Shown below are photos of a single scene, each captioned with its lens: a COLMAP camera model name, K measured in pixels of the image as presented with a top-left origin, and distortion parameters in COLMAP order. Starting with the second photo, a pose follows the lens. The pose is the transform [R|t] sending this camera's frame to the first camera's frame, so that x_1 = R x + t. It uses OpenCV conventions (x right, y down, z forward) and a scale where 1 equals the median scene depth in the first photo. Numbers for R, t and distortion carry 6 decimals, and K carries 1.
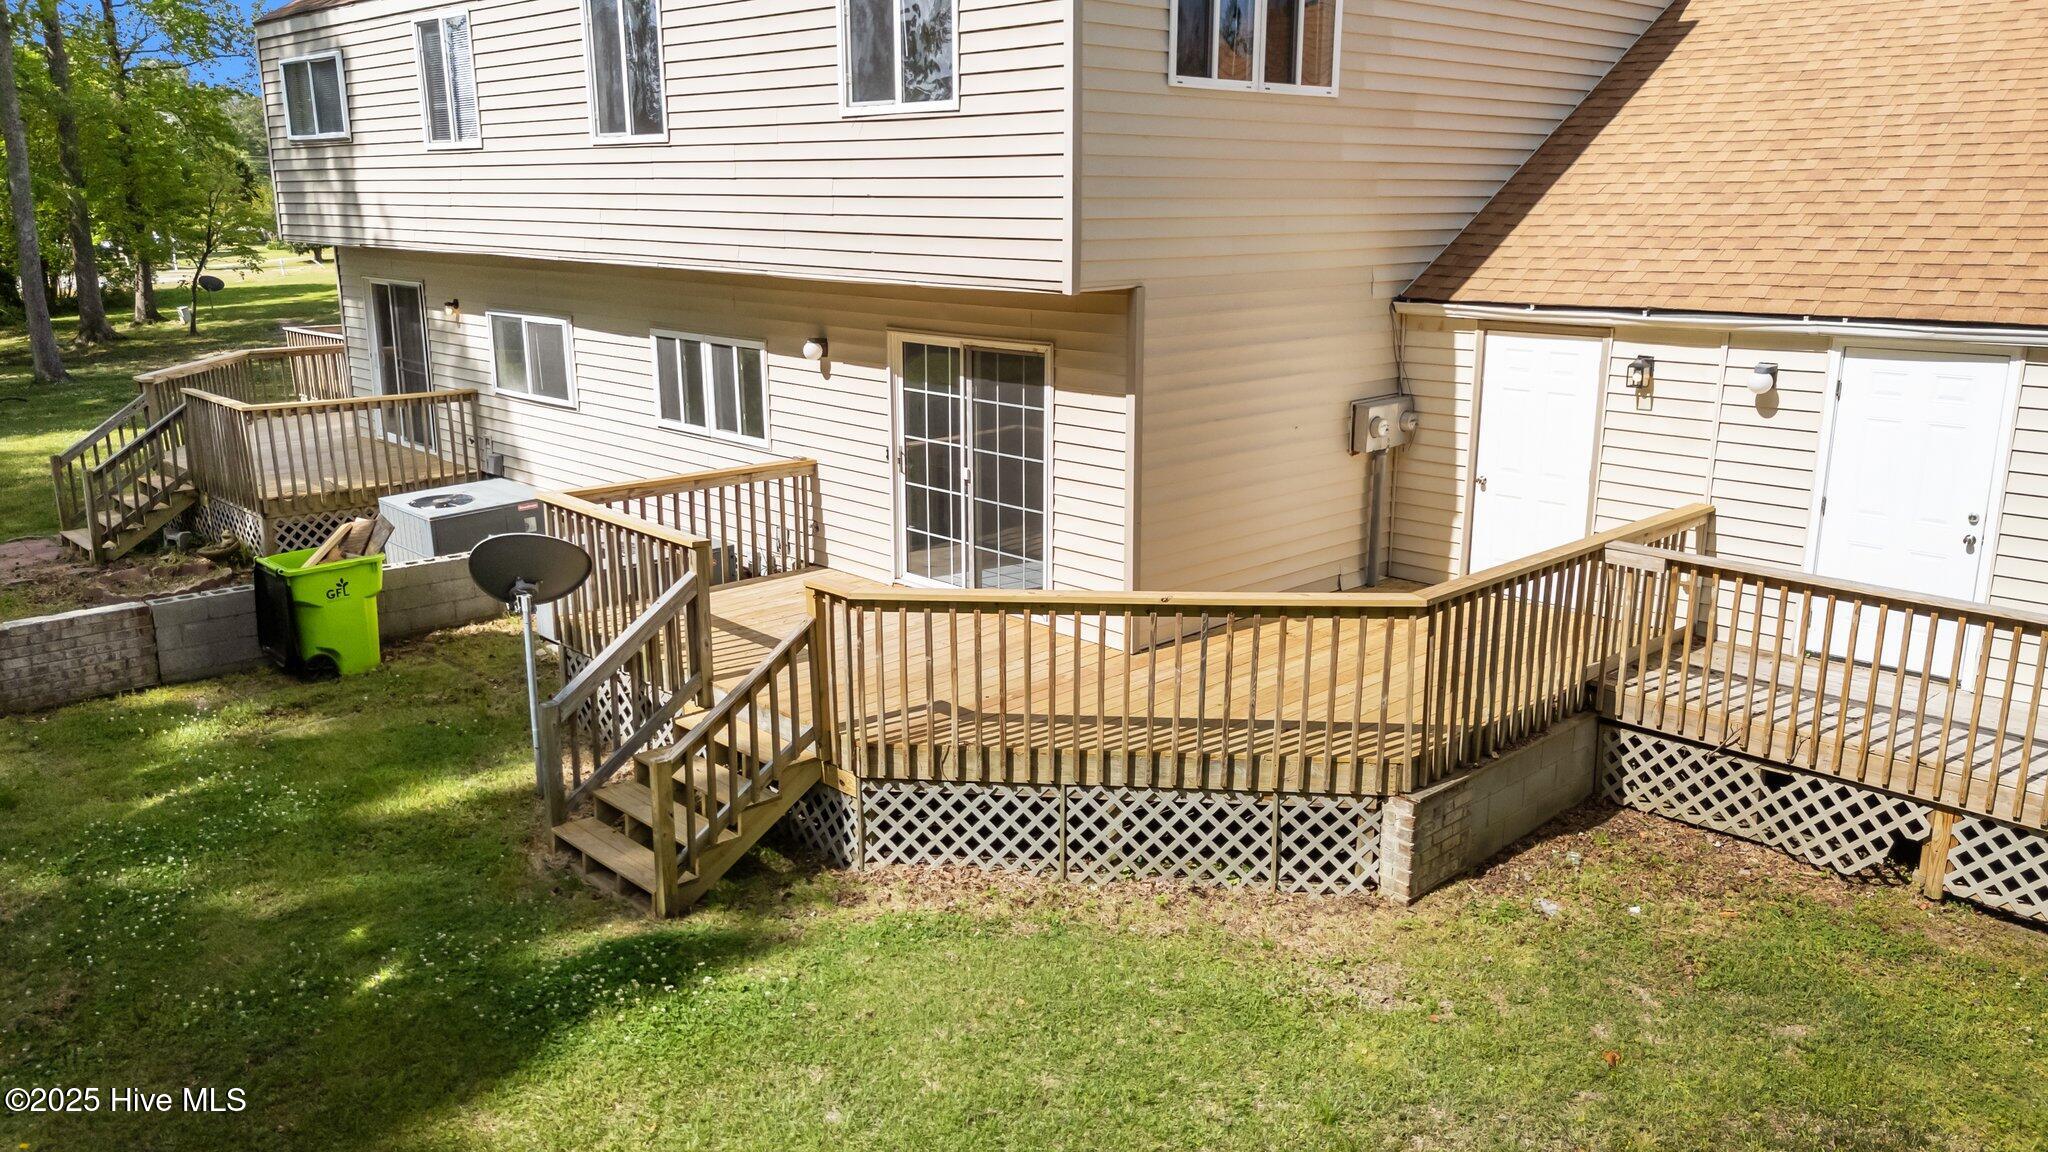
lens RADIAL K [[1512.1, 0, 1013.9], [0, 1512.1, 576.9], [0, 0, 1]] dist [0.079647, -0.084512]
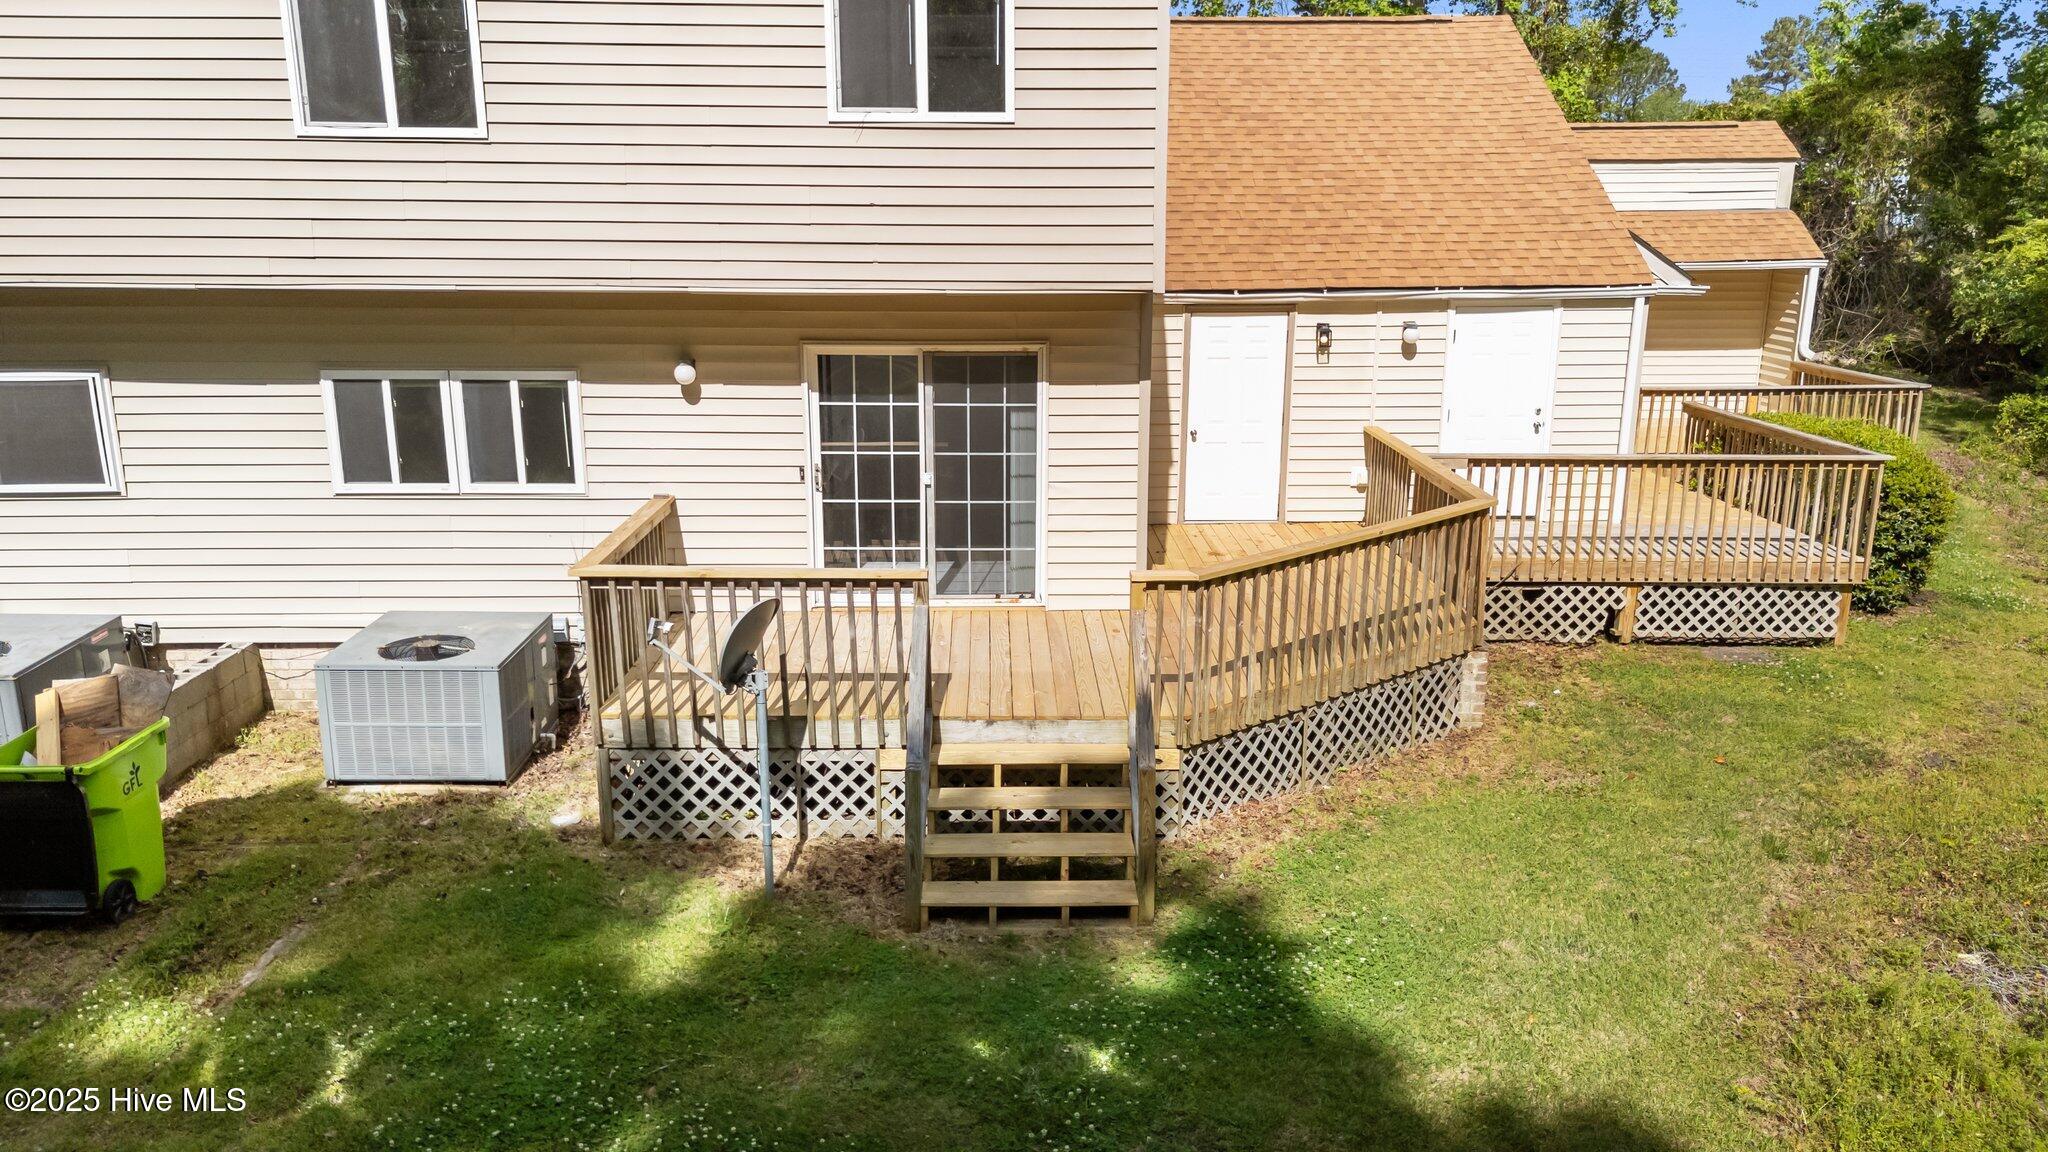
lens RADIAL K [[1512.1, 0, 1013.9], [0, 1512.1, 576.9], [0, 0, 1]] dist [0.079647, -0.084512]
pose [[0.675998, -0.177236, 0.715272, -0.781525], [0.178330, 0.981141, 0.074576, -0.074132], [-0.715000, 0.077141, 0.694856, 0.281407]]
